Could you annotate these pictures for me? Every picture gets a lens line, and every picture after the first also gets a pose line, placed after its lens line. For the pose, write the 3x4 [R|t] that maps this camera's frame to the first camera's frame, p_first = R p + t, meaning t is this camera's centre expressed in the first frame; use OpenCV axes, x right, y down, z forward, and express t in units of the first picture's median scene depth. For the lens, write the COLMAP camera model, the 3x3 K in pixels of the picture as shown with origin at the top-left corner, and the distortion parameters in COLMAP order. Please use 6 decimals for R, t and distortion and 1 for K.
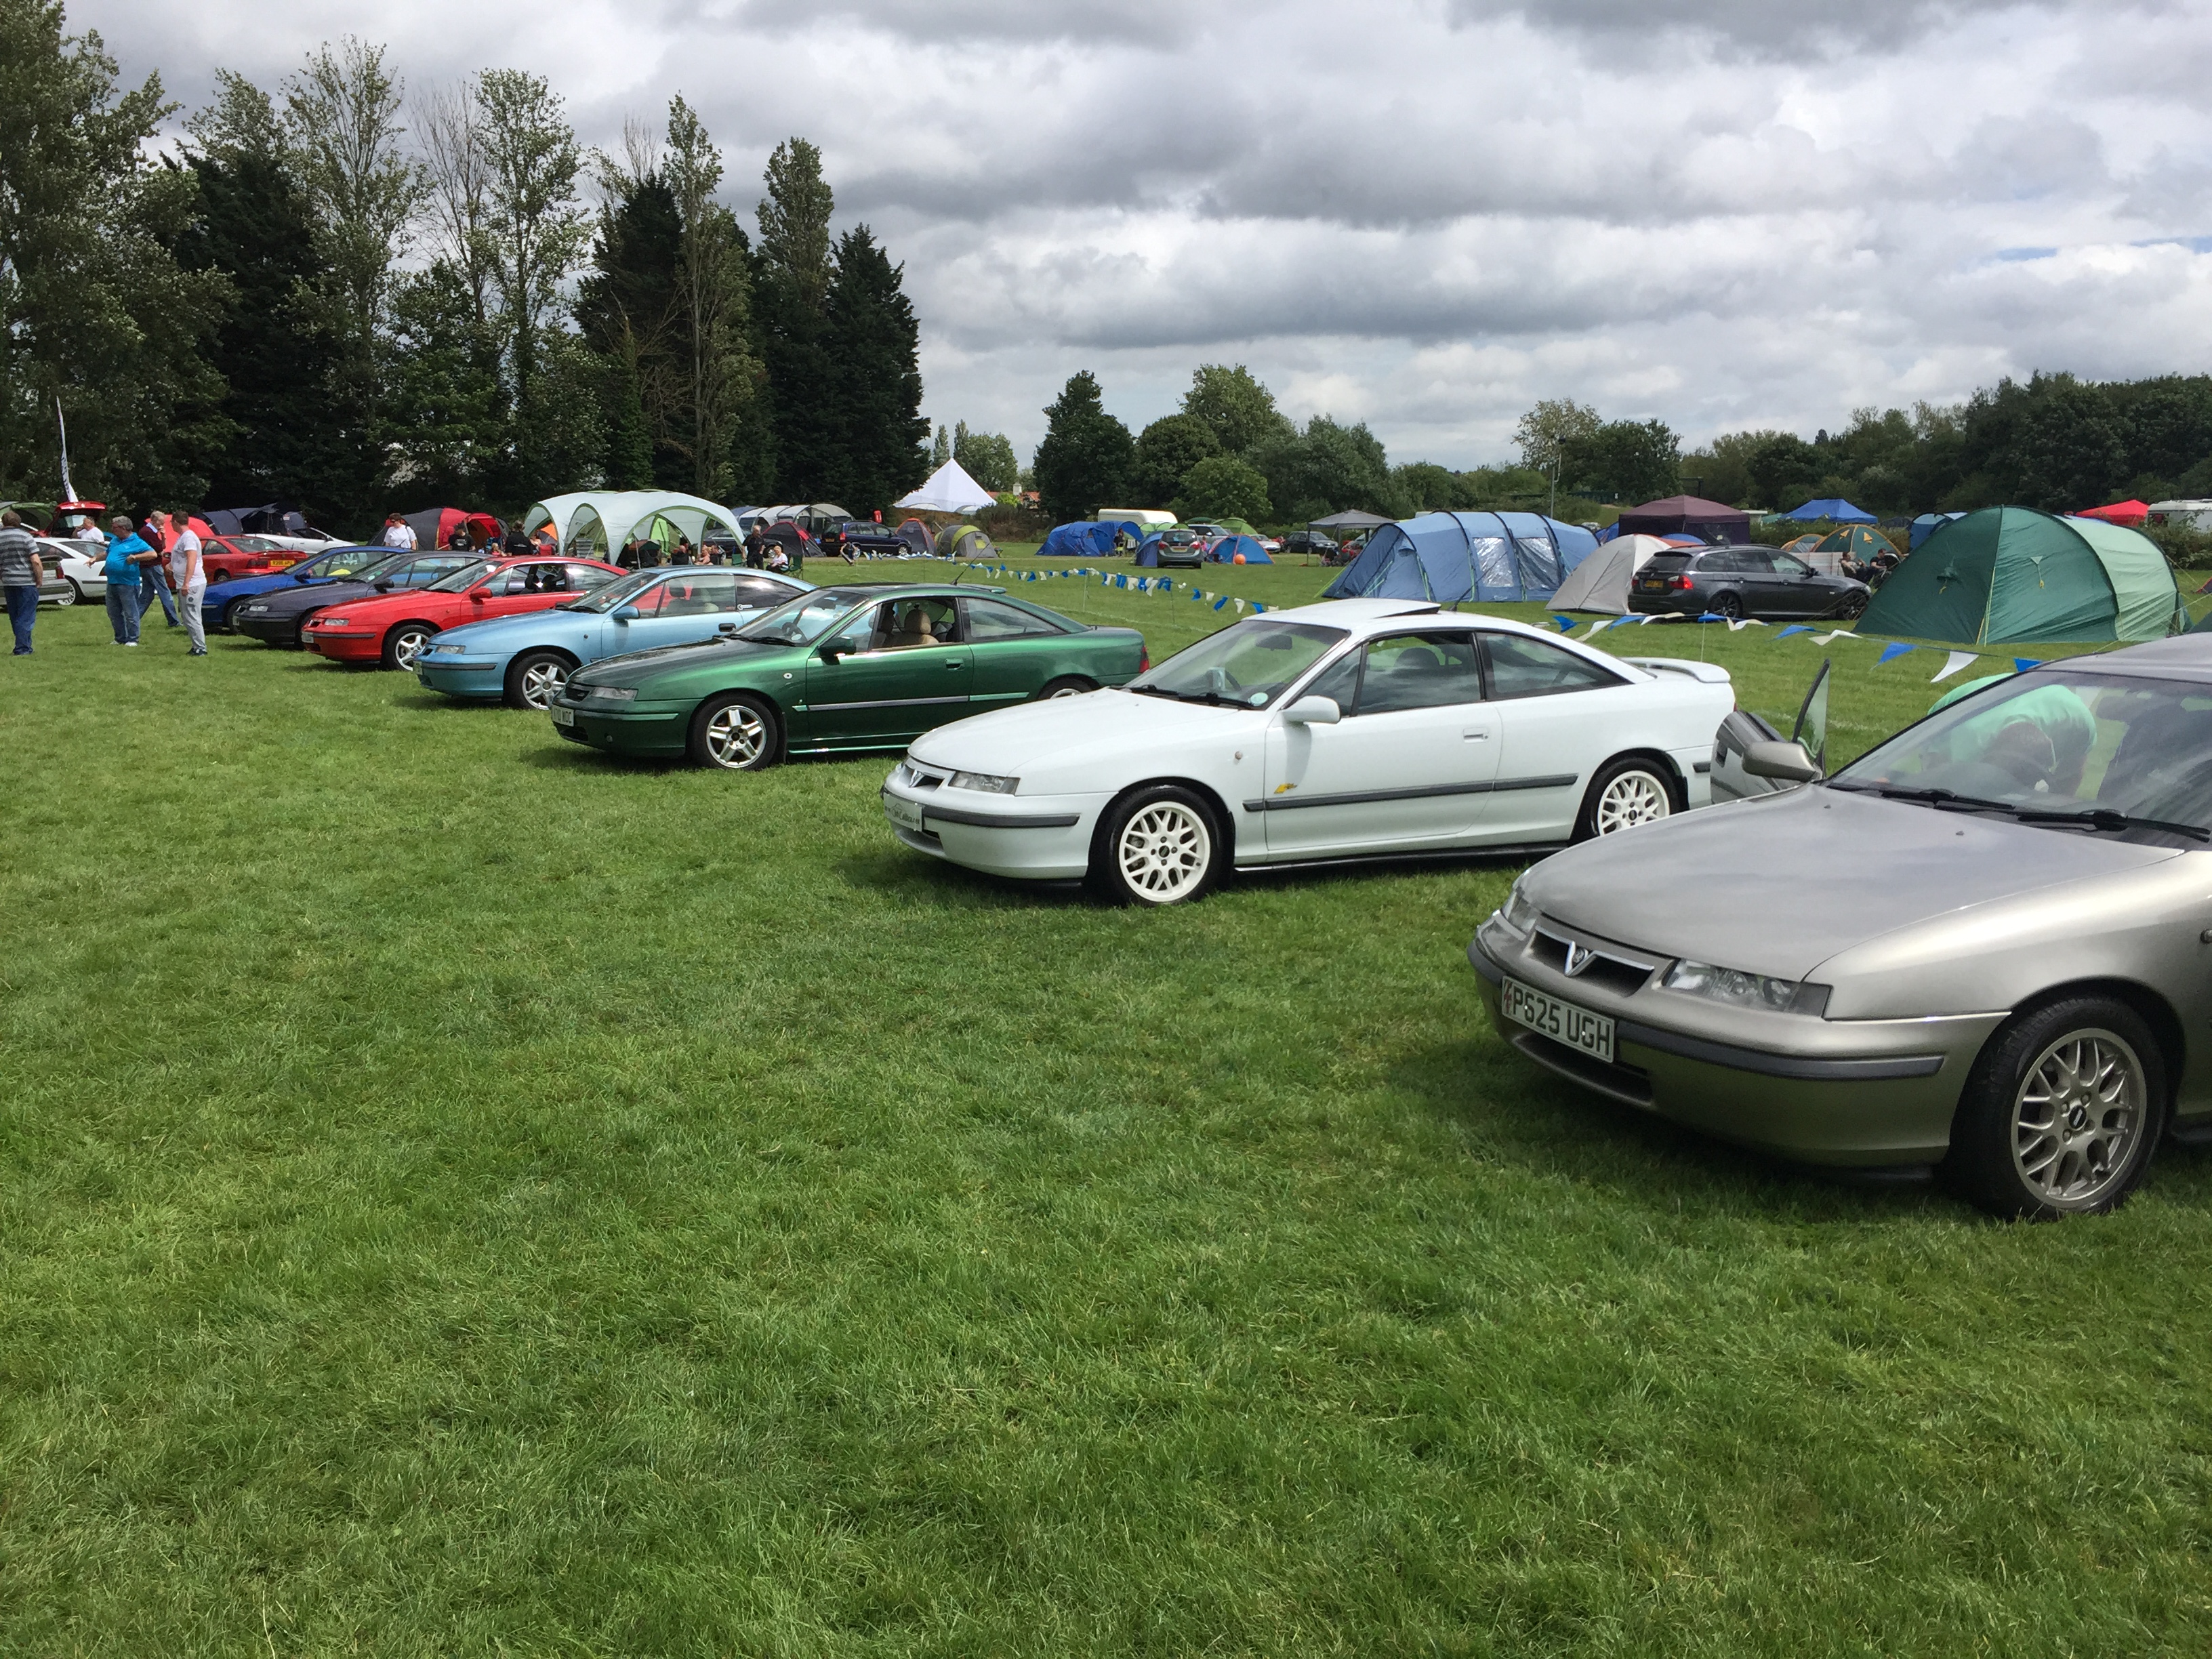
lens RADIAL K [[1888.9, 0, 1136.6], [0, 1888.9, 795.3], [0, 0, 1]] dist [0.086657, -0.118422]
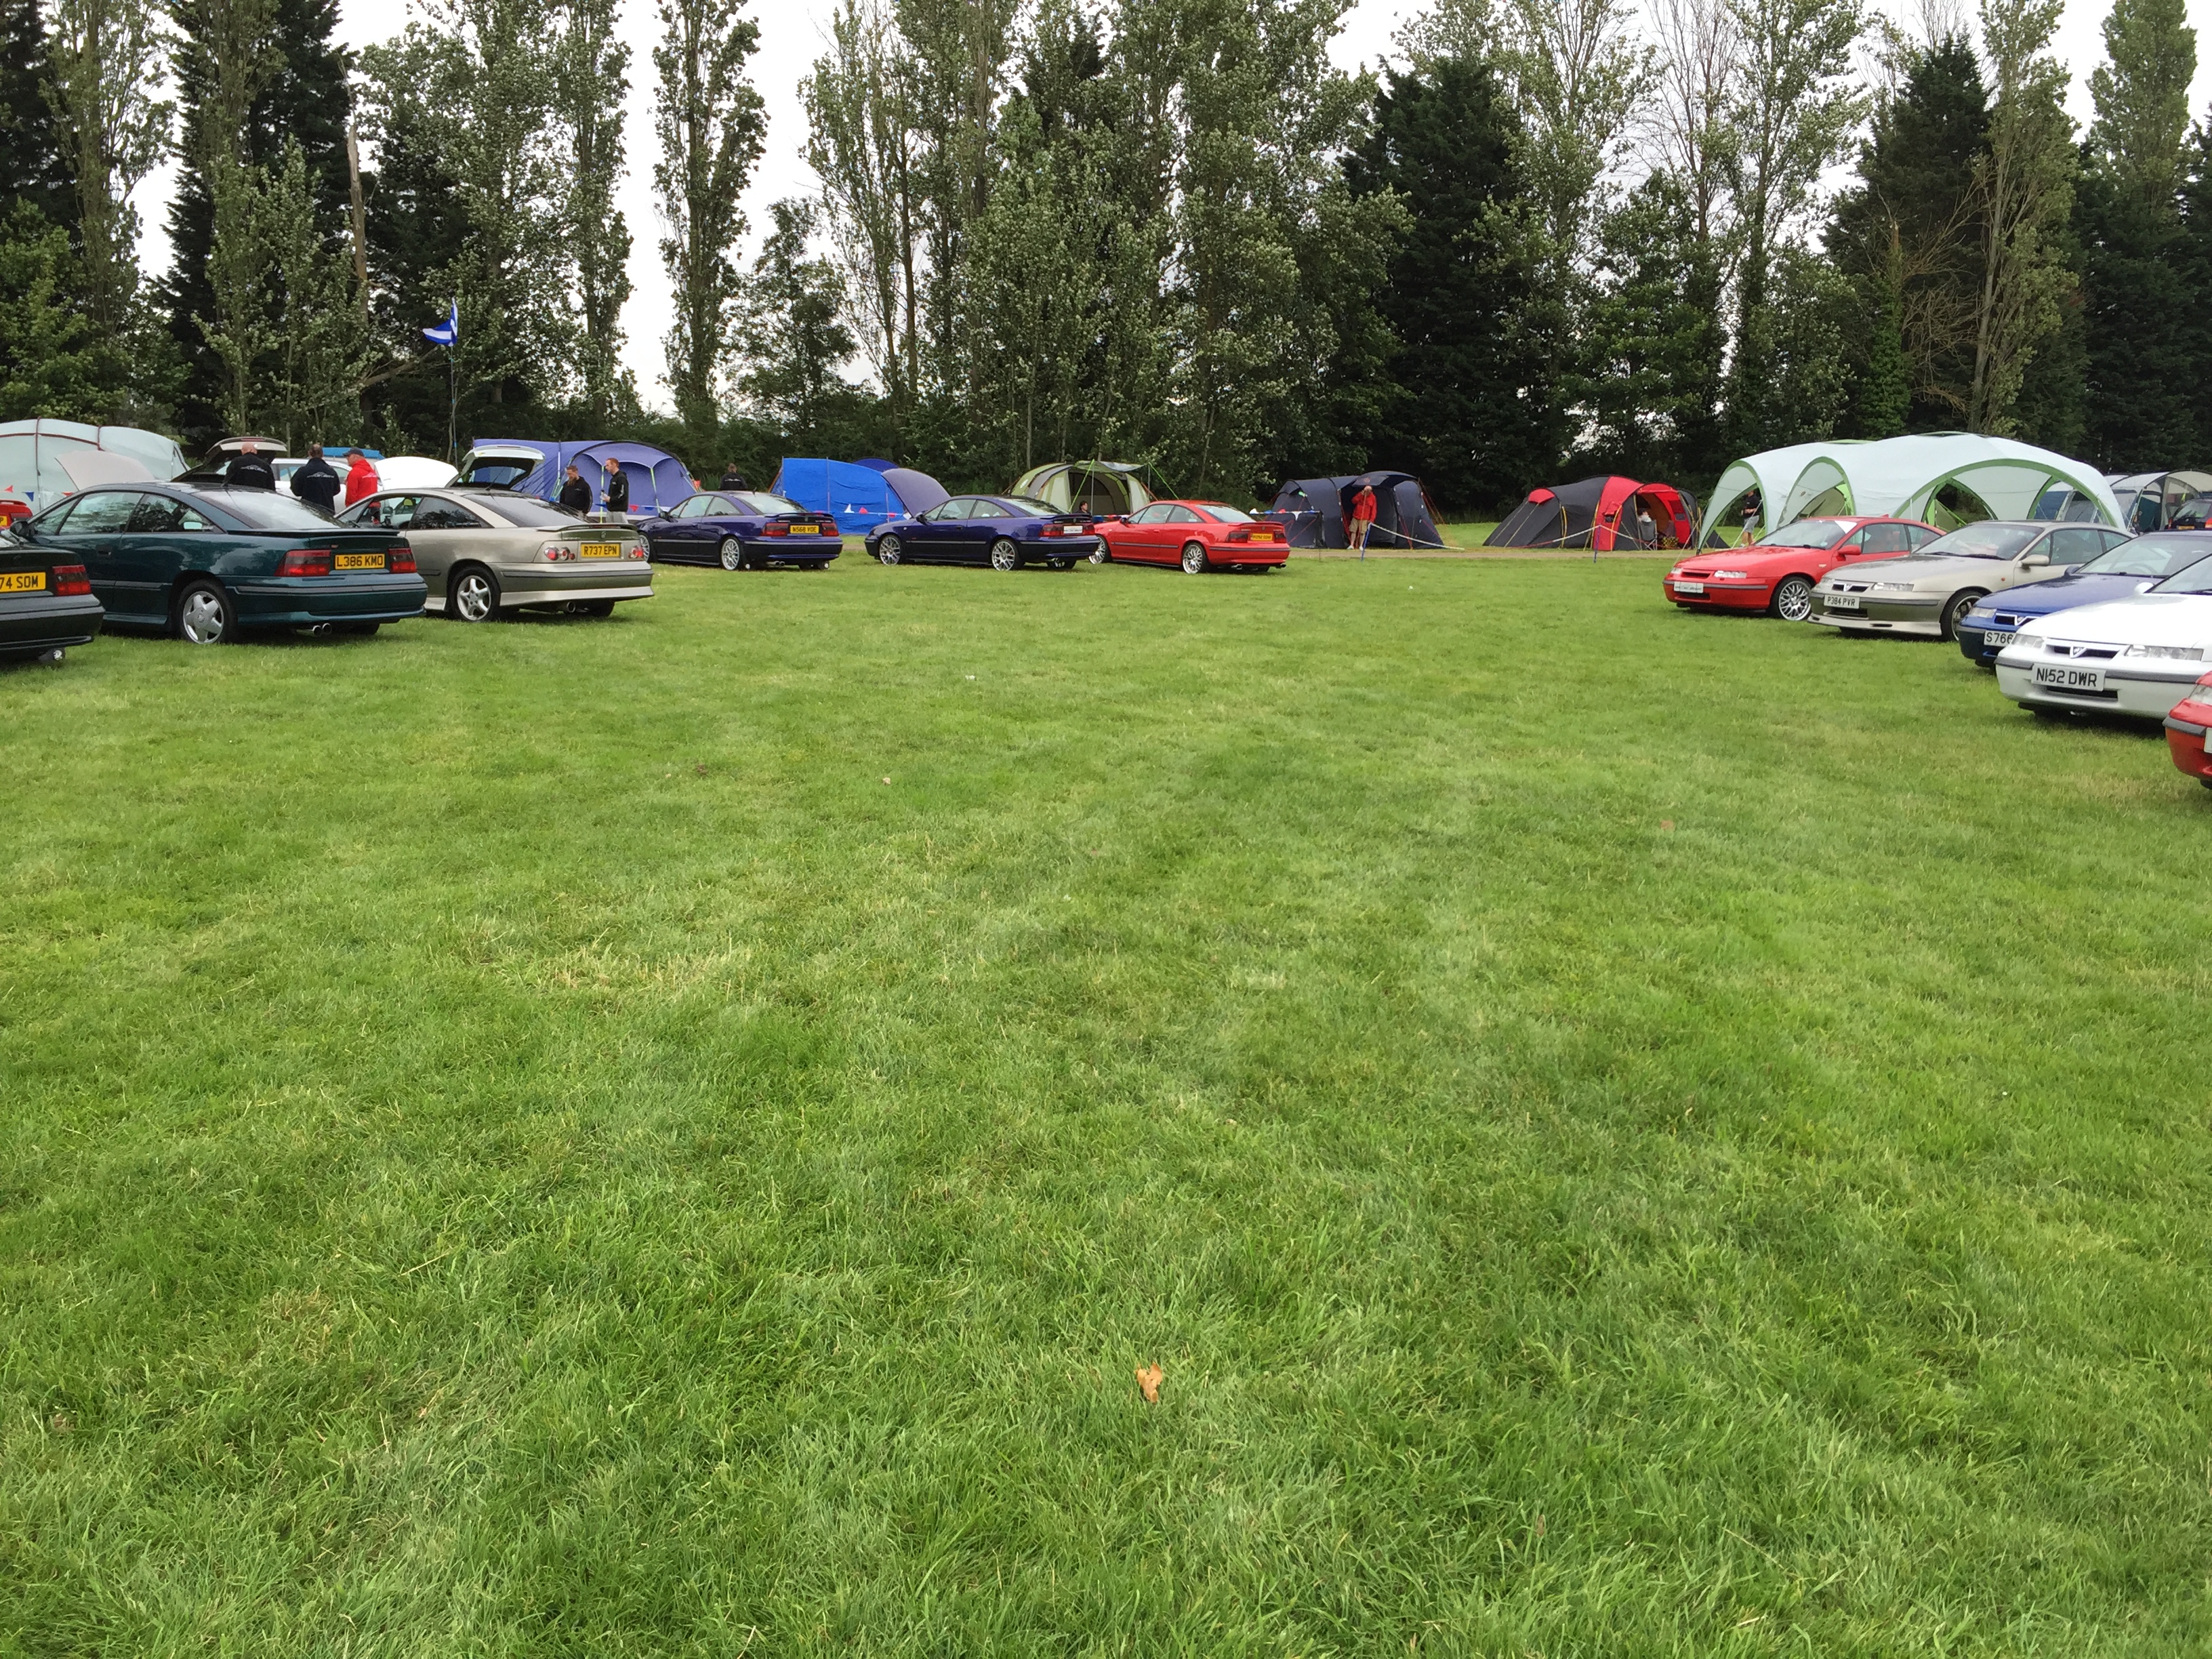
lens RADIAL K [[1888.9, 0, 1110.2], [0, 1888.9, 814.7], [0, 0, 1]] dist [0.086657, -0.118422]
pose [[0.813478, 0.109681, -0.571160, -0.062337], [-0.098942, 0.993840, 0.049930, -0.027862], [0.573118, 0.015894, 0.819319, 0.206942]]
